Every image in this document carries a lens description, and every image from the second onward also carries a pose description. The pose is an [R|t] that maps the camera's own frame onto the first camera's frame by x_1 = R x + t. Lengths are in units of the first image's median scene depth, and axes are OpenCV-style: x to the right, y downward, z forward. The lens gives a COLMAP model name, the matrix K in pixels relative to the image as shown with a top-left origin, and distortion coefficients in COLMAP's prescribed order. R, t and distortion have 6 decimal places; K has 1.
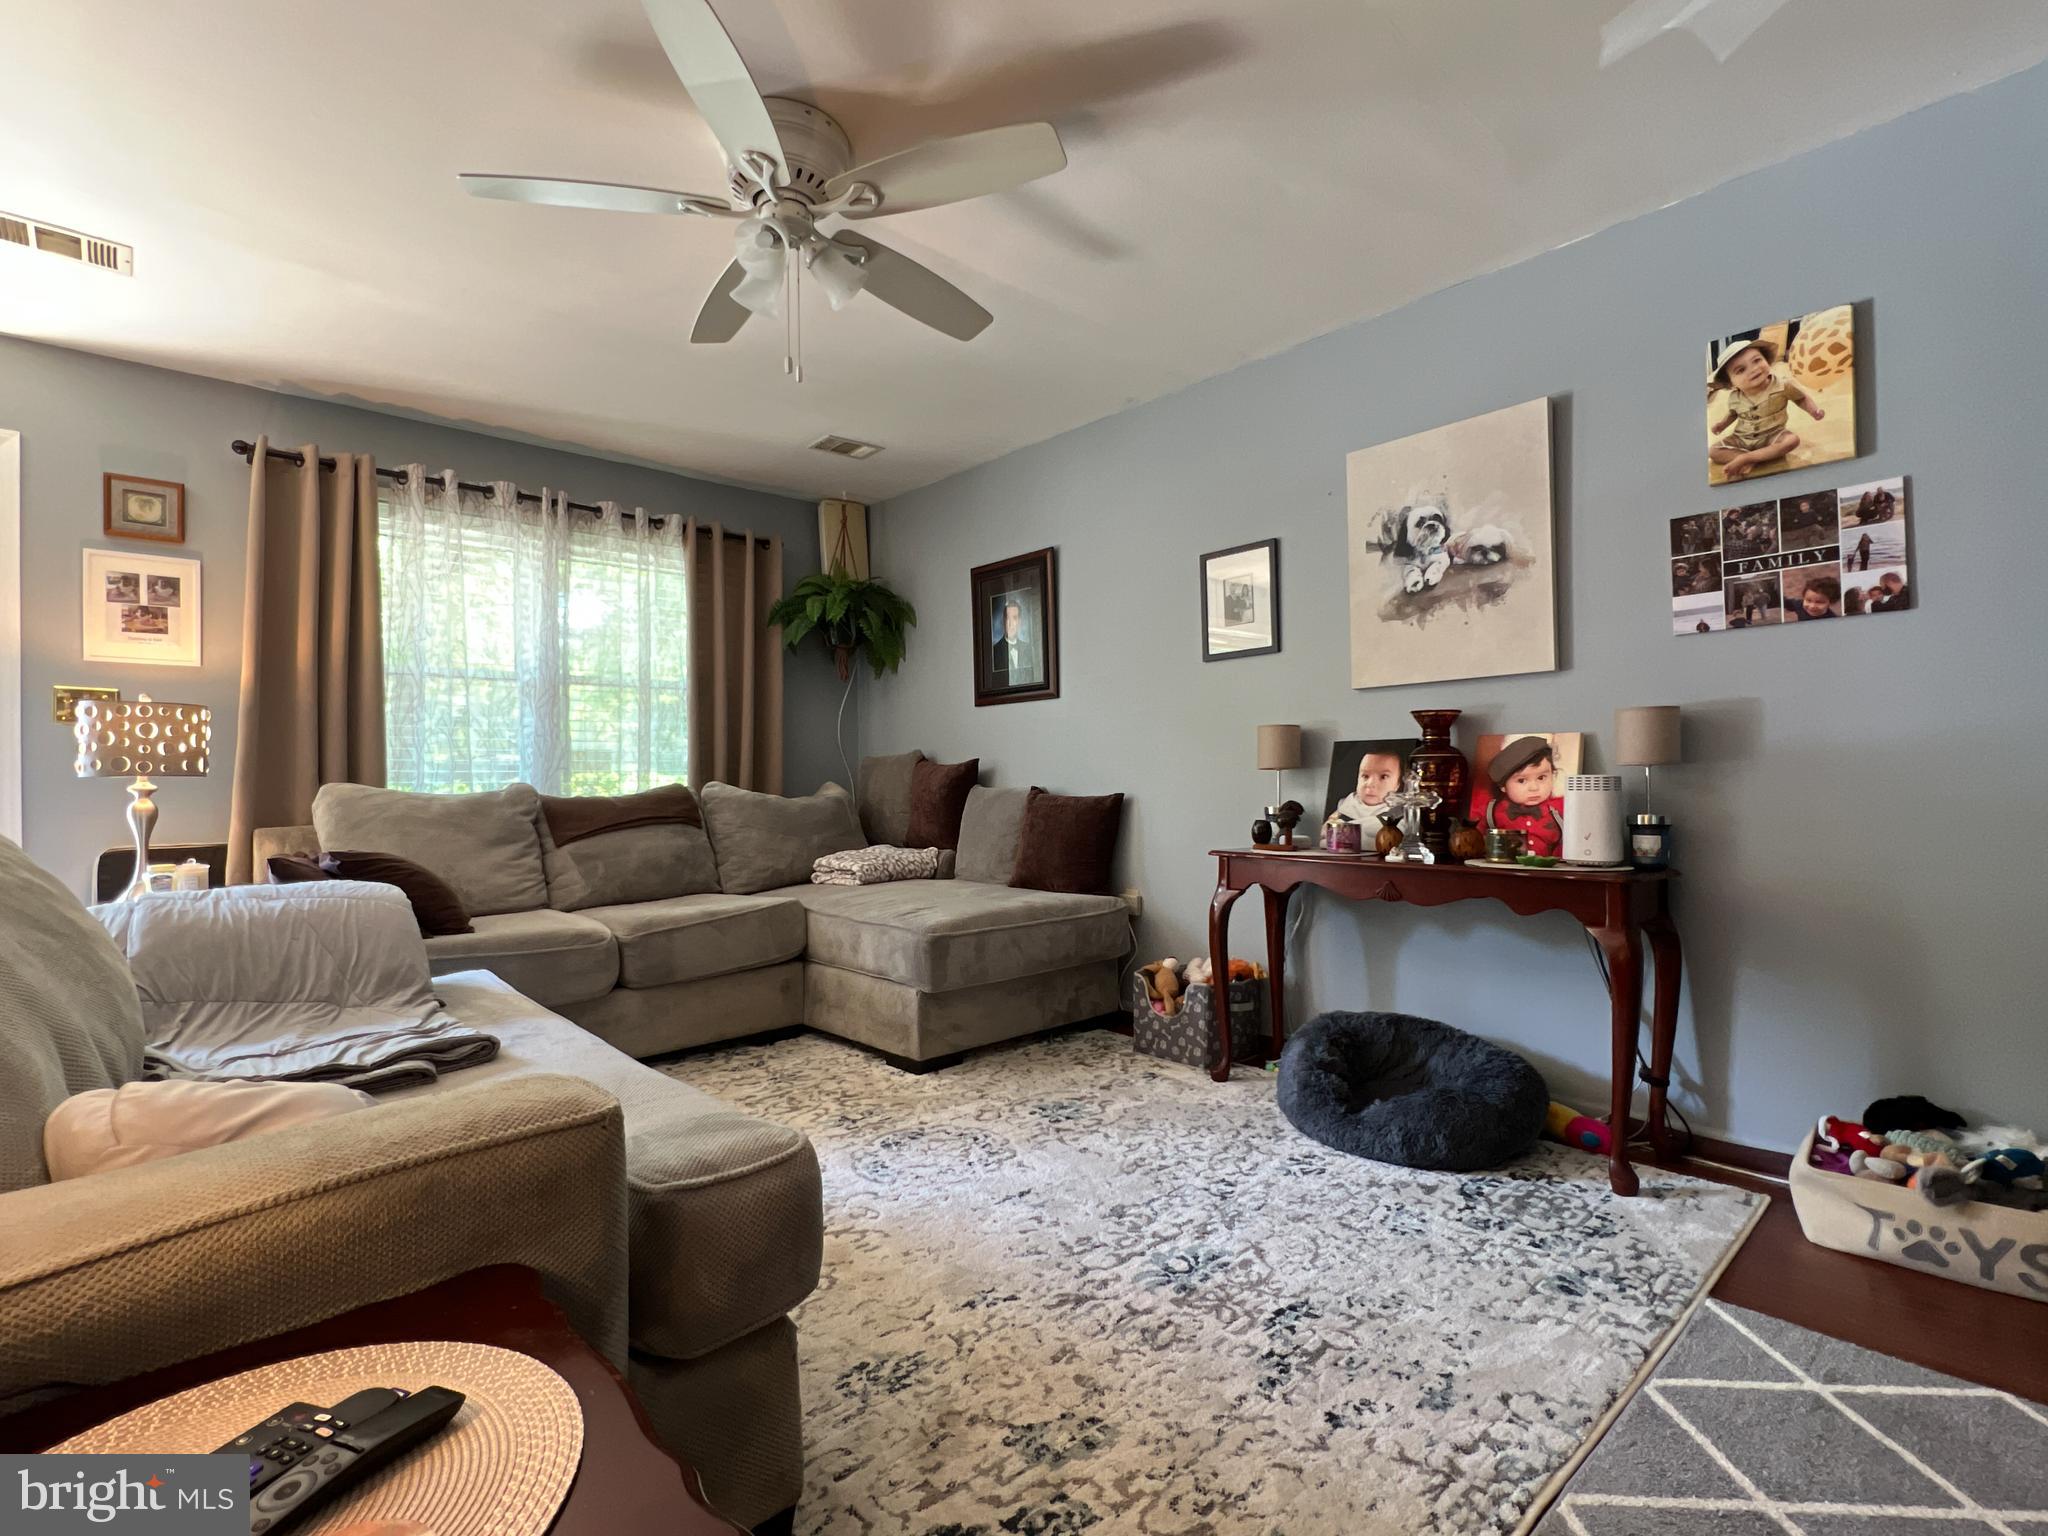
lens RADIAL K [[967.9, 0, 1024.3], [0, 967.9, 771.3], [0, 0, 1]] dist [-0.006770, 0.002820]
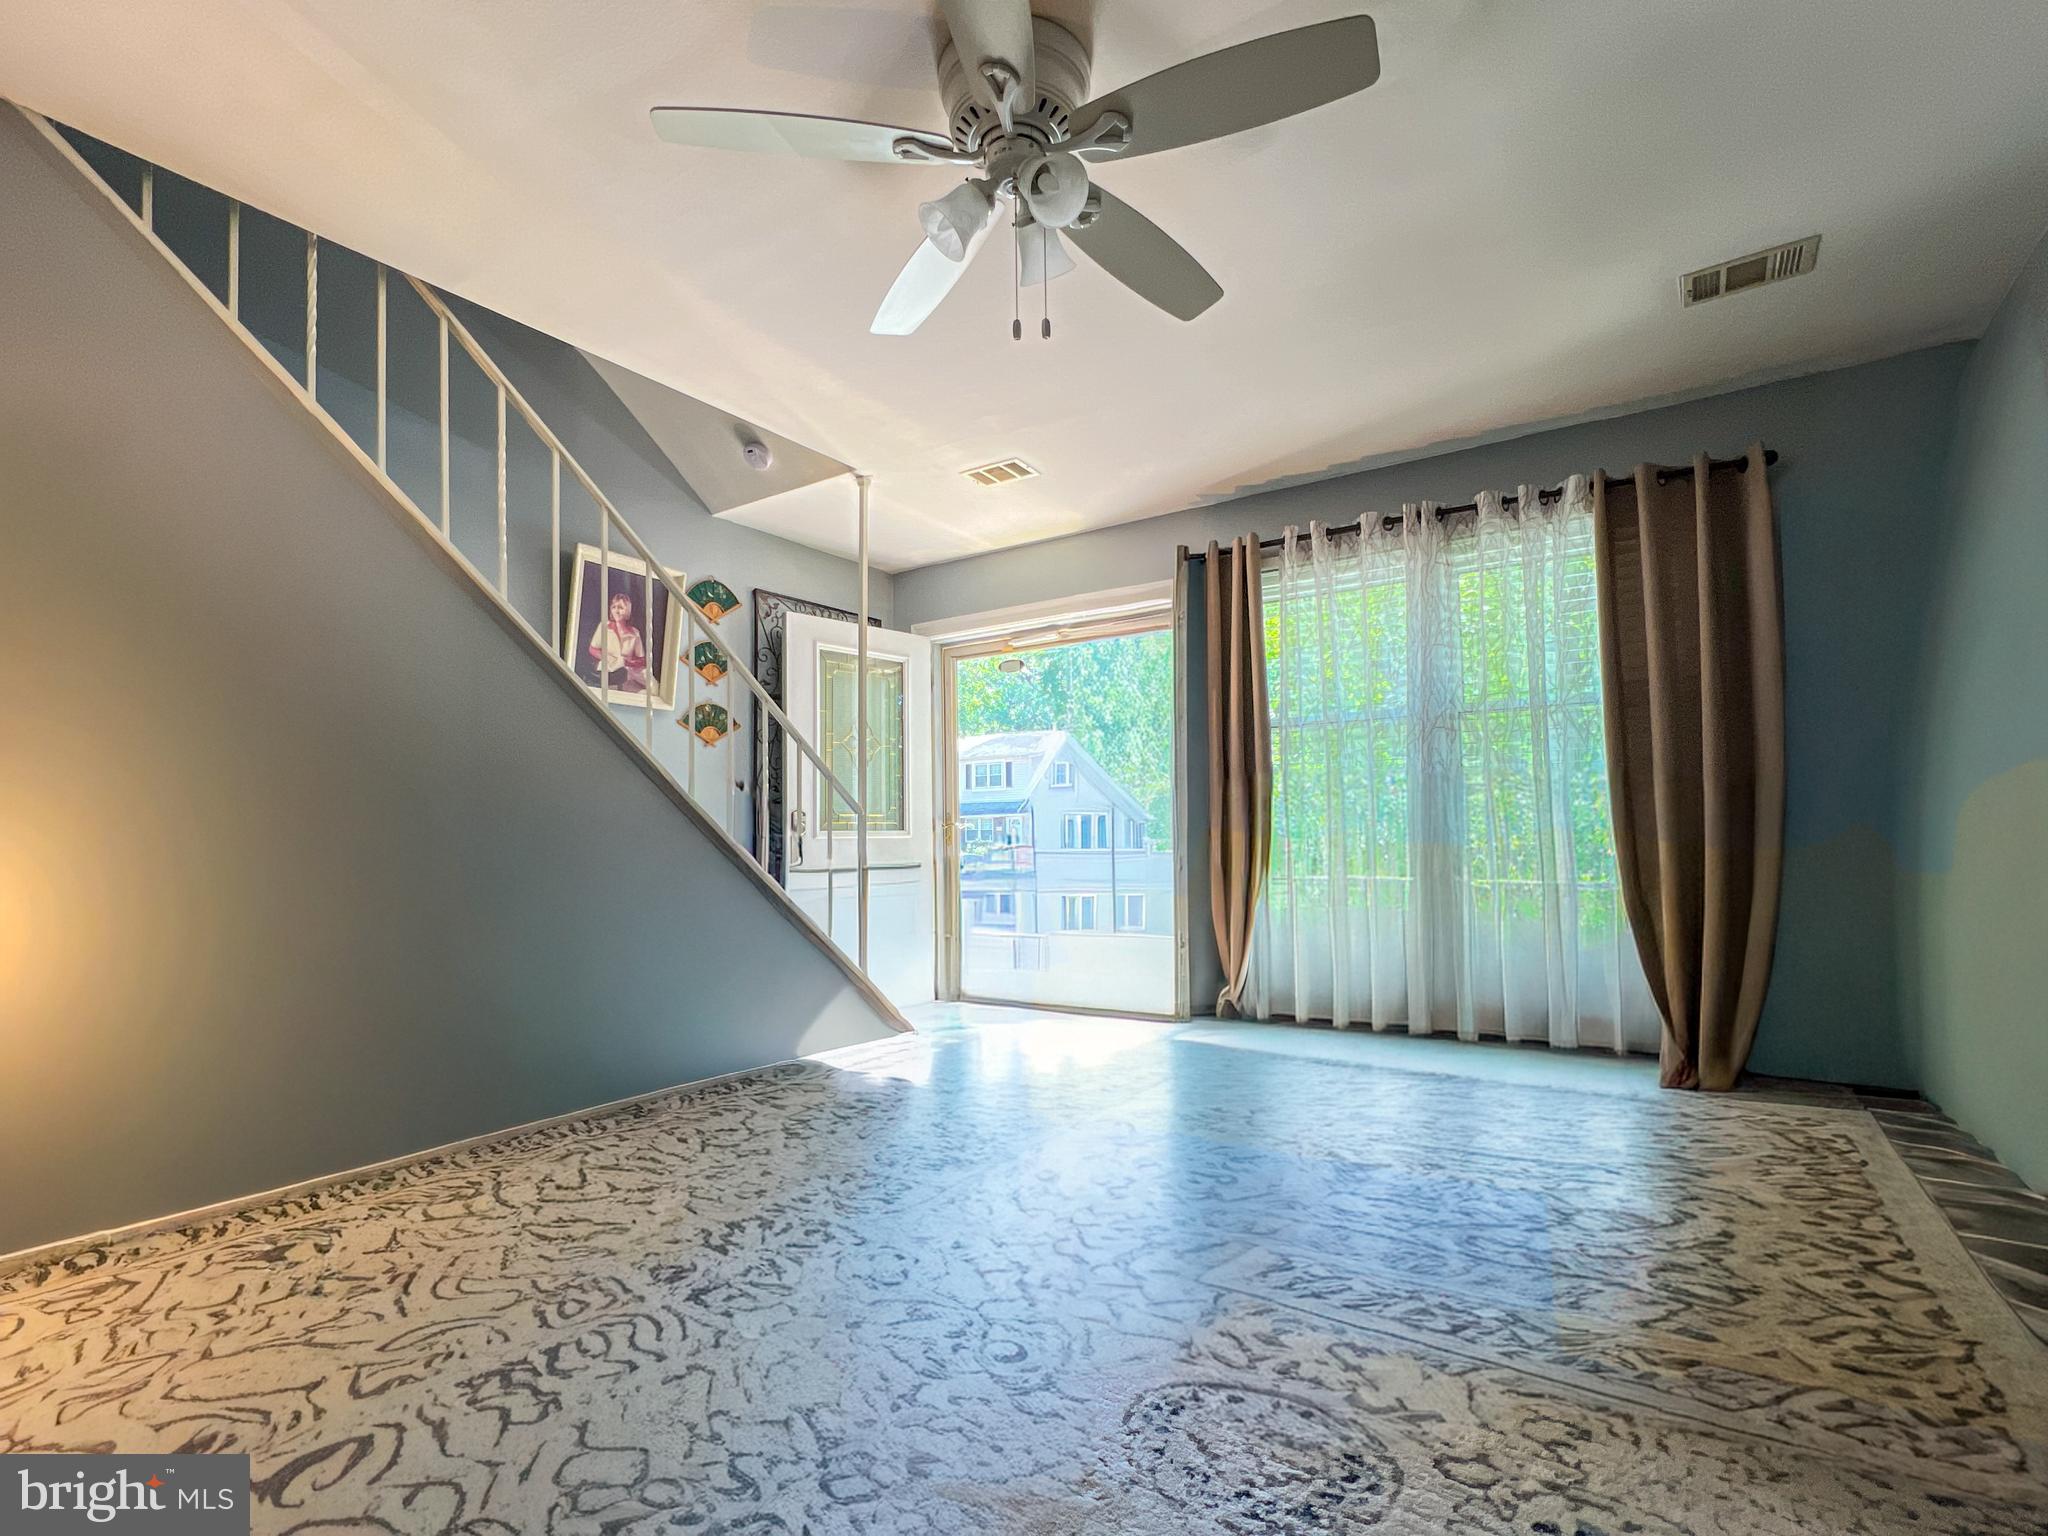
lens RADIAL K [[967.9, 0, 1024.3], [0, 967.9, 771.3], [0, 0, 1]] dist [-0.006770, 0.002820]
pose [[0.227815, -0.043505, -0.972732, 0.310786], [0.024724, 0.998938, -0.038887, -0.014213], [0.973390, -0.015191, 0.228649, 0.443632]]
